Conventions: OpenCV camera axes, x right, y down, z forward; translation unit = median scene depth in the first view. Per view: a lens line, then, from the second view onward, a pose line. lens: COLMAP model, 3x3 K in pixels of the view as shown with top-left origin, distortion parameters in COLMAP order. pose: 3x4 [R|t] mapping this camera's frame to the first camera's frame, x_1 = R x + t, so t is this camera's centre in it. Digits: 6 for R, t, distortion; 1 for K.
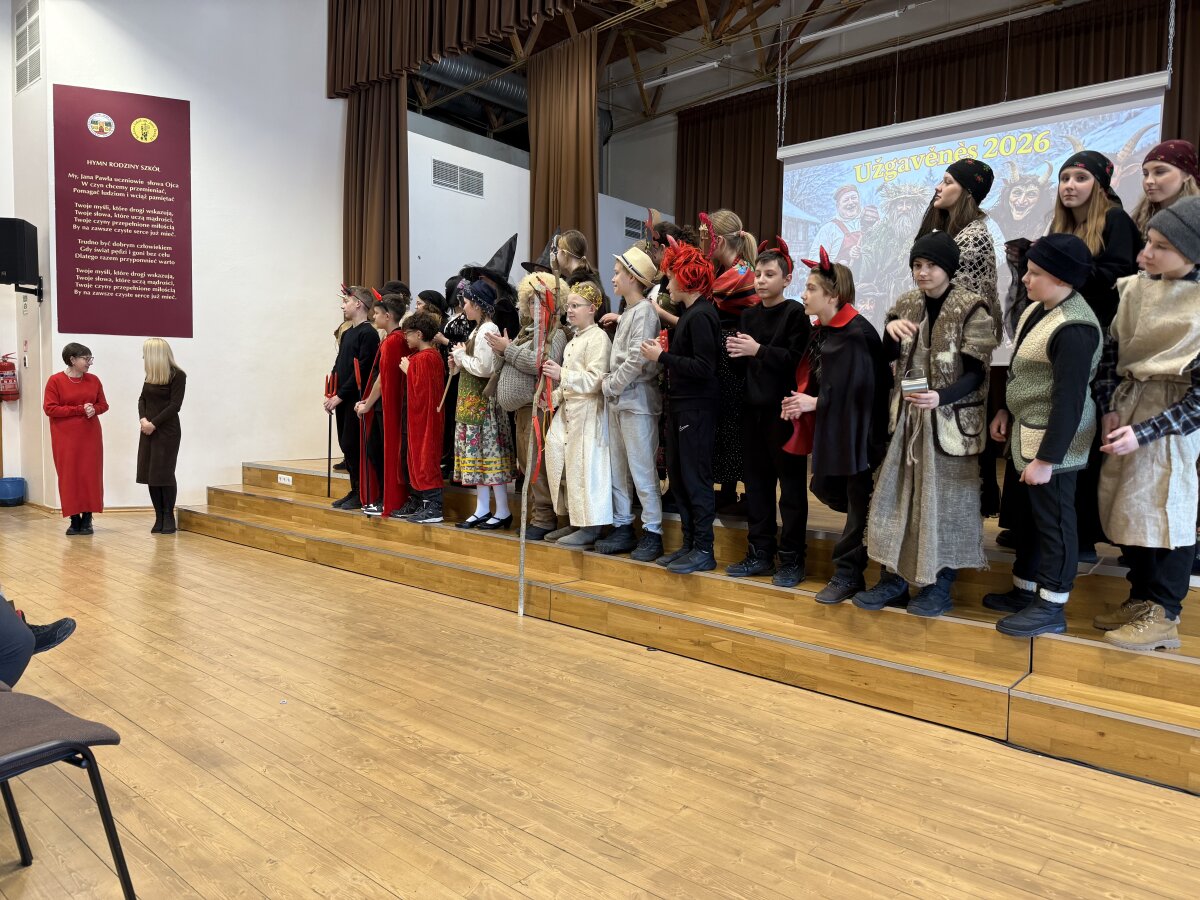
lens RADIAL K [[831.7, 0, 600.0], [0, 831.7, 450.0], [0, 0, 1]] dist [0.051069, -0.056308]
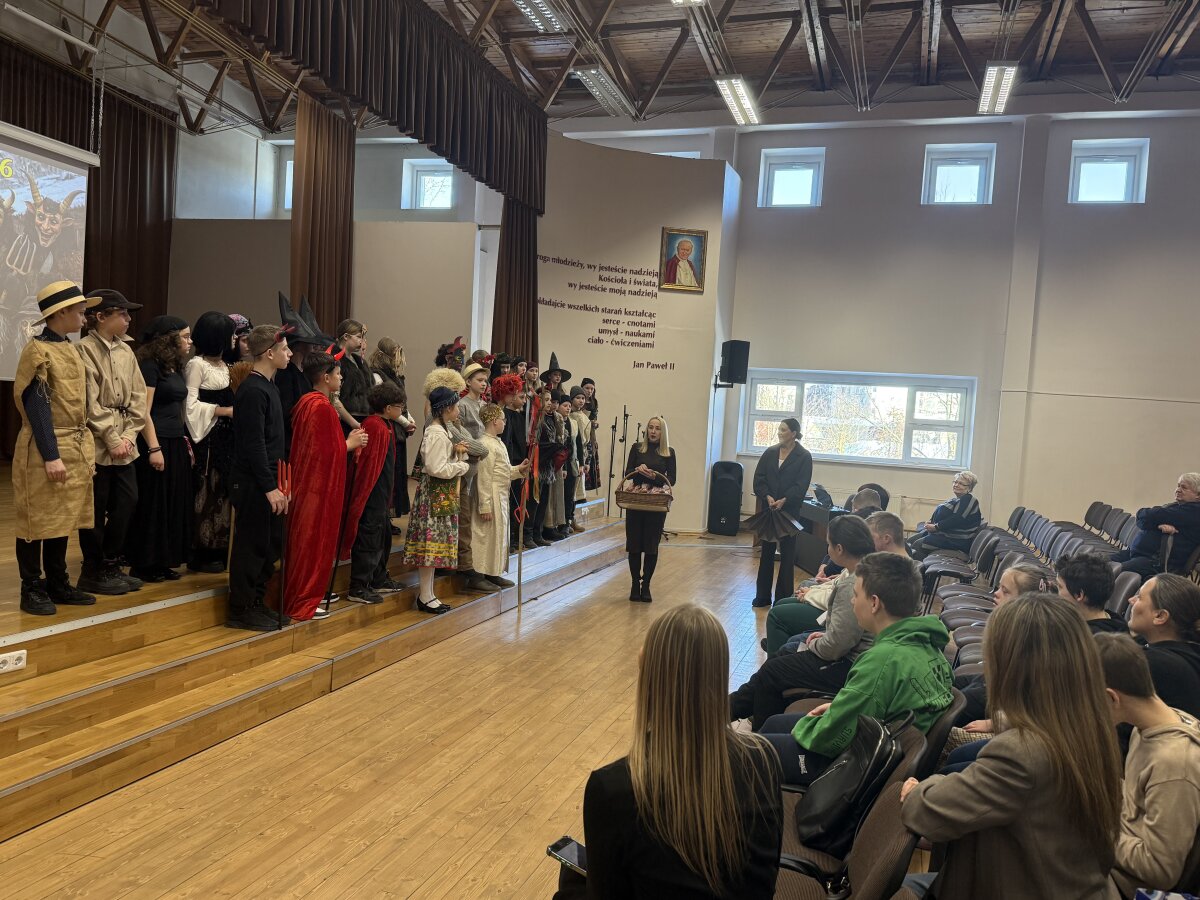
lens RADIAL K [[983.7, 0, 600.0], [0, 983.7, 450.0], [0, 0, 1]] dist [0.069533, -0.001710]
pose [[-0.394644, -0.072875, 0.915940, -2.598324], [-0.003793, 0.996971, 0.077687, -0.326540], [-0.918826, 0.027185, -0.393725, 2.291551]]
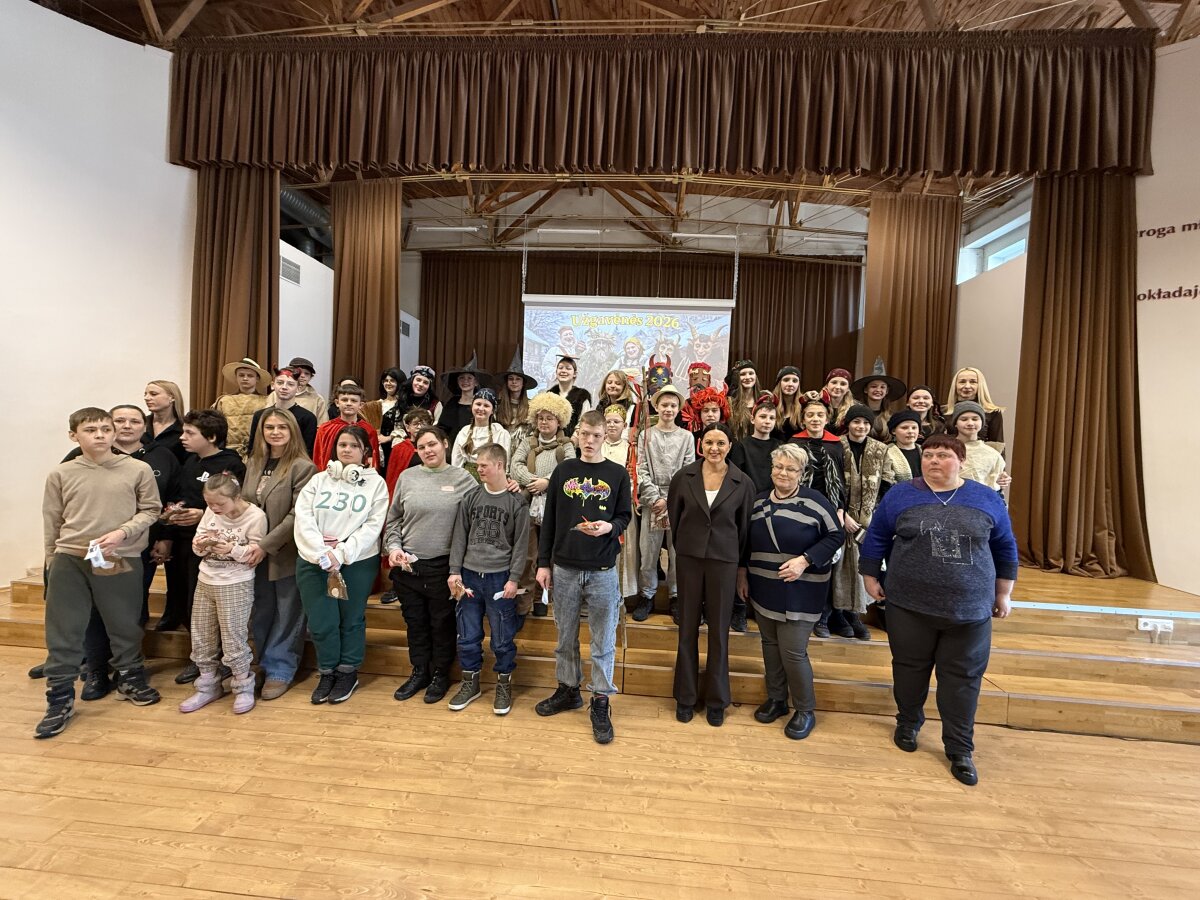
lens RADIAL K [[486.8, 0, 600.0], [0, 486.8, 450.0], [0, 0, 1]] dist [0.000114, 0.000139]
pose [[0.805507, 0.008739, 0.592522, -0.686894], [0.005633, 0.999733, -0.022402, -0.167456], [-0.592560, 0.021383, 0.805243, 0.648608]]
